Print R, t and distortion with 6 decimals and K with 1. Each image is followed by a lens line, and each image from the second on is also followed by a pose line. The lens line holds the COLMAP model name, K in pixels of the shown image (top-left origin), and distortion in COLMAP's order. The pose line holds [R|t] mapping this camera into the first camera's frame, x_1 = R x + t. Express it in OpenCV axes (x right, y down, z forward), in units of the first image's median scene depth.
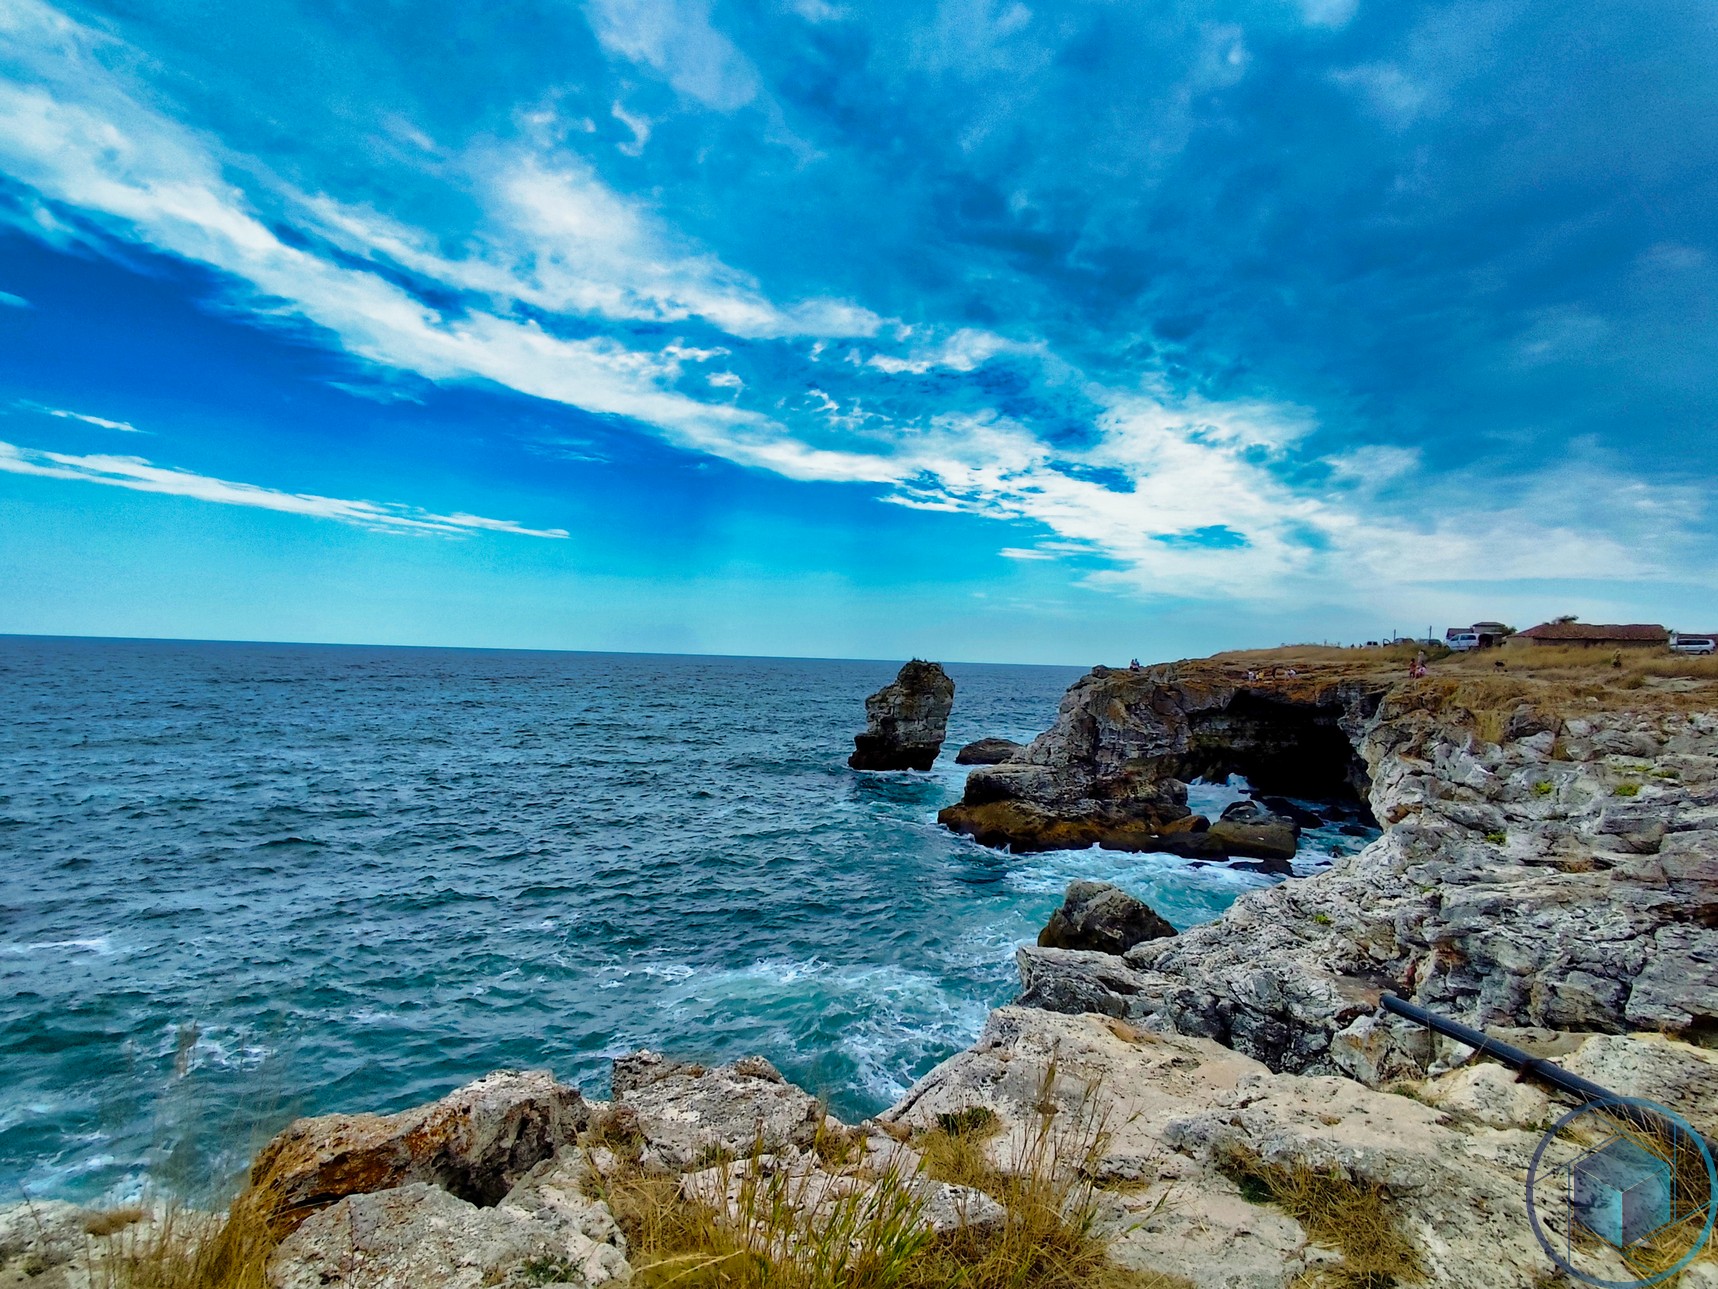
lens RADIAL K [[897.2, 0, 861.1], [0, 897.2, 800.1], [0, 0, 1]] dist [-0.033709, 0.000221]
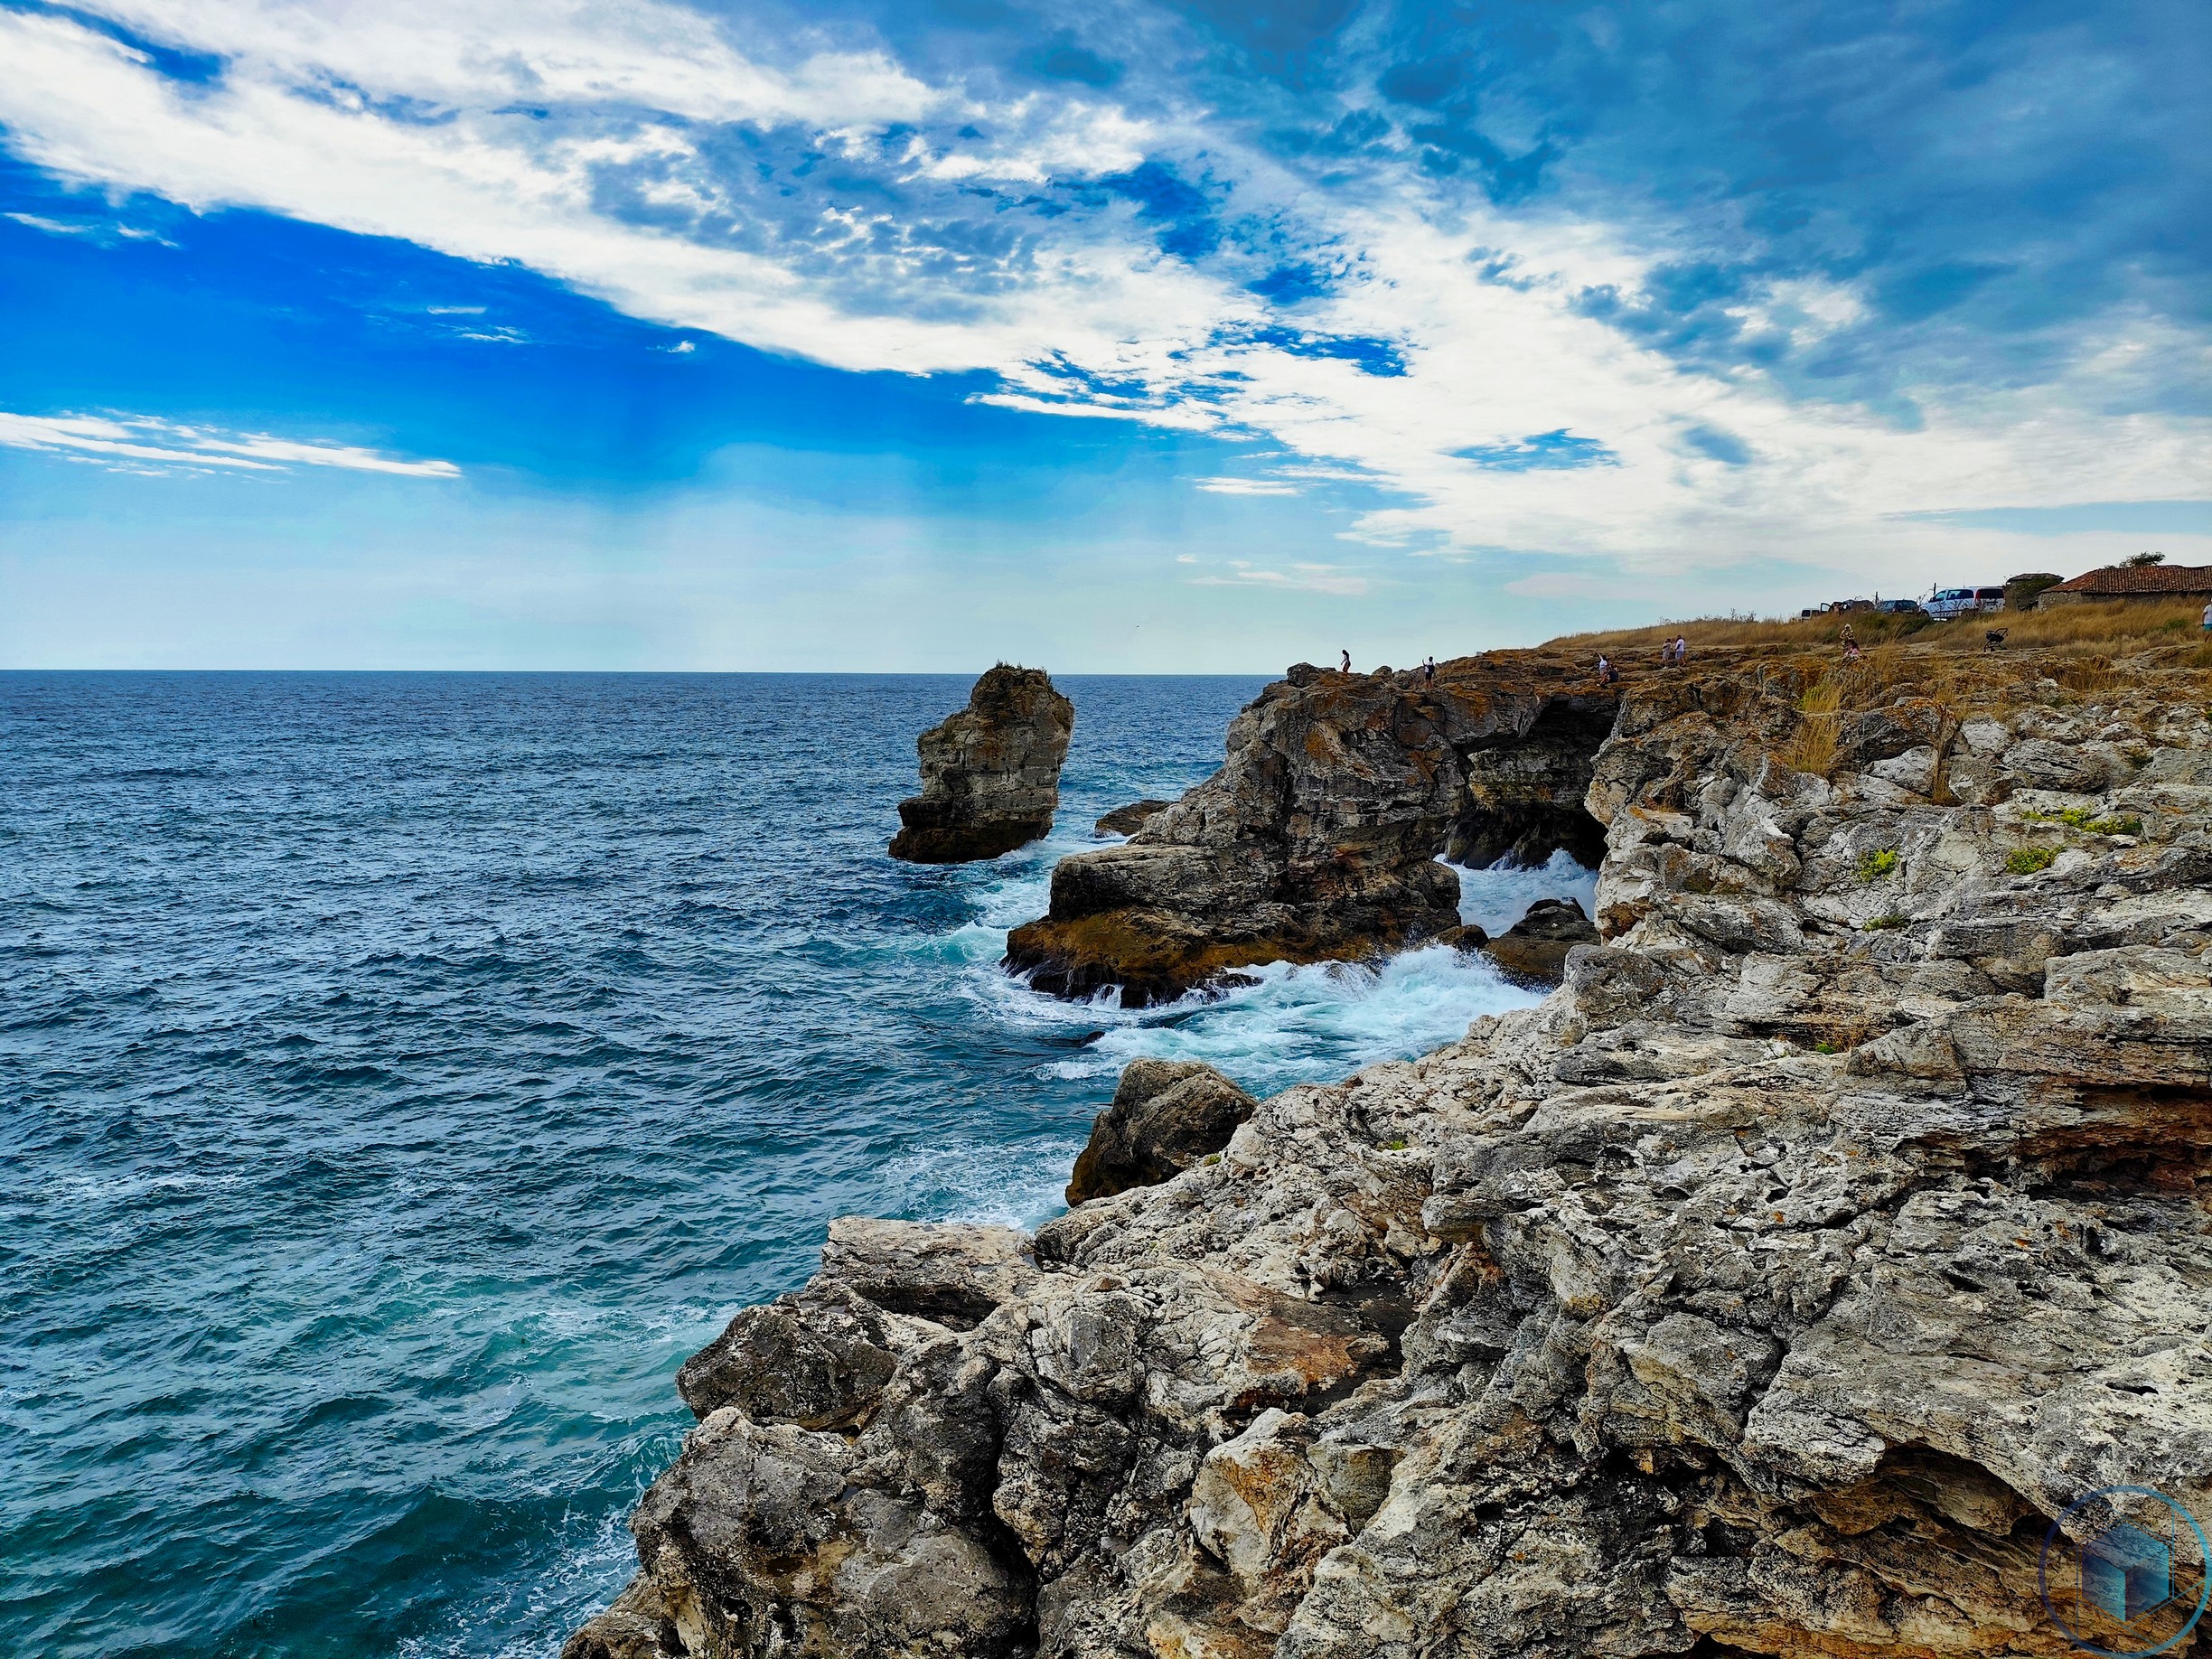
lens RADIAL K [[1500.2, 0, 1071.7], [0, 1500.2, 840.3], [0, 0, 1]] dist [-0.009941, -0.003032]
pose [[0.999365, -0.029224, 0.020373, 0.105333], [0.030136, 0.998487, -0.045992, -0.000483], [-0.018998, 0.046577, 0.998734, 0.059467]]
